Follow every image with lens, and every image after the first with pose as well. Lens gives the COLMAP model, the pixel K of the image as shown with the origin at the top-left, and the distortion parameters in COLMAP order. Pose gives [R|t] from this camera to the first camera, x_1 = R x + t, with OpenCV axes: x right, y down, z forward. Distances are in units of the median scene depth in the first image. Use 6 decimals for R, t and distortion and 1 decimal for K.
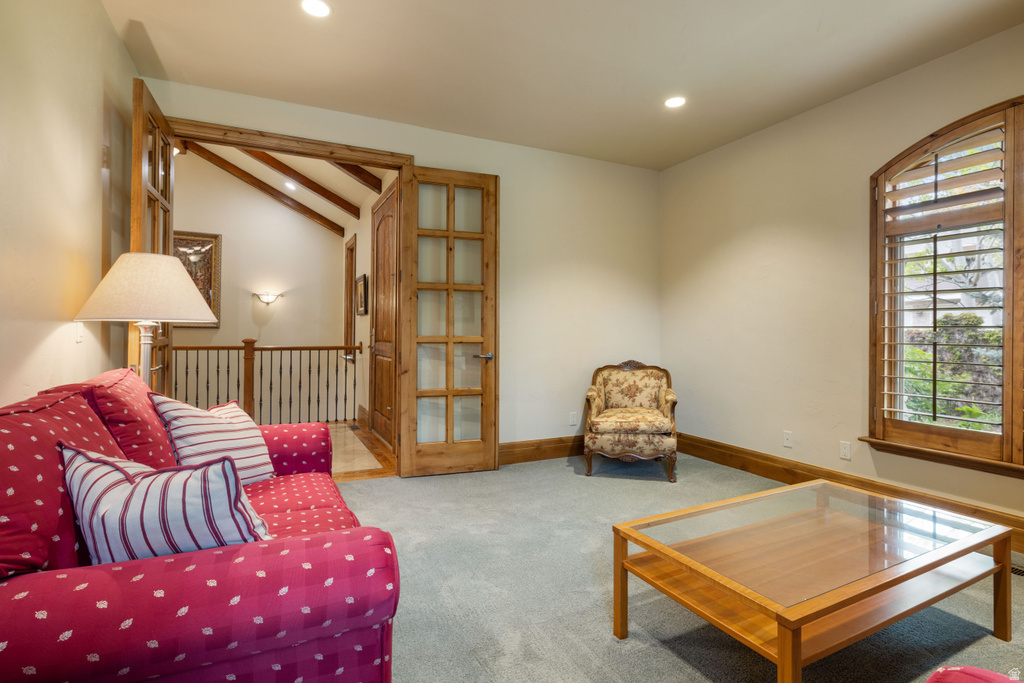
lens RADIAL K [[488.4, 0, 510.7], [0, 488.4, 331.5], [0, 0, 1]] dist [-0.001429, 0.000349]
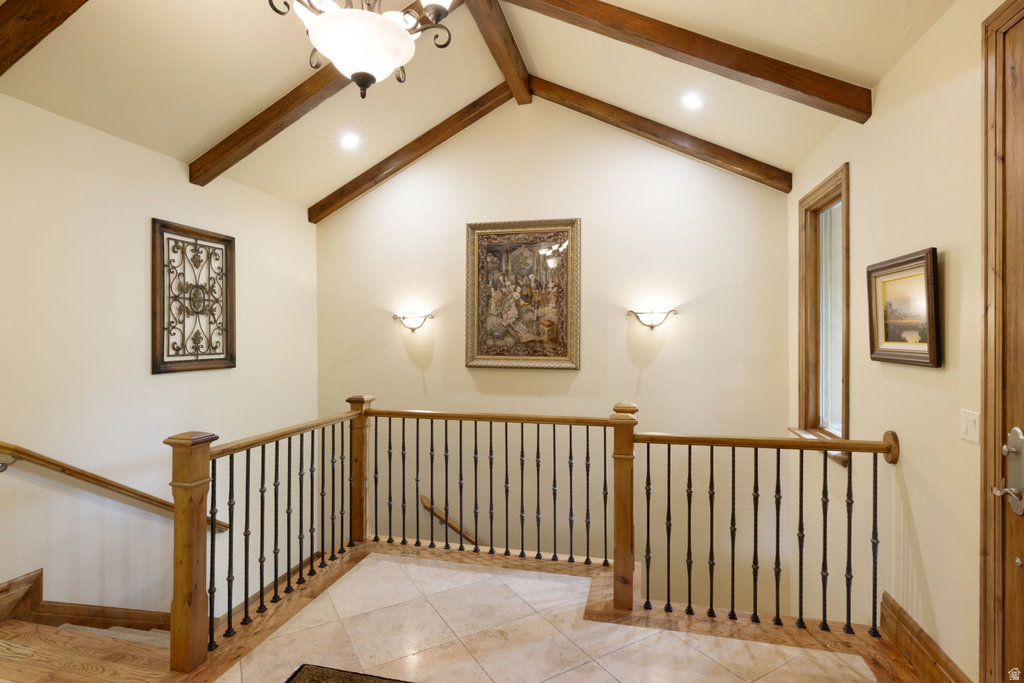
lens RADIAL K [[488.4, 0, 510.7], [0, 488.4, 331.5], [0, 0, 1]] dist [-0.001429, 0.000349]
pose [[0.751835, -0.013061, -0.659222, -0.288838], [0.008780, 0.999913, -0.009798, -0.057142], [0.659293, 0.001578, 0.751884, 0.542545]]
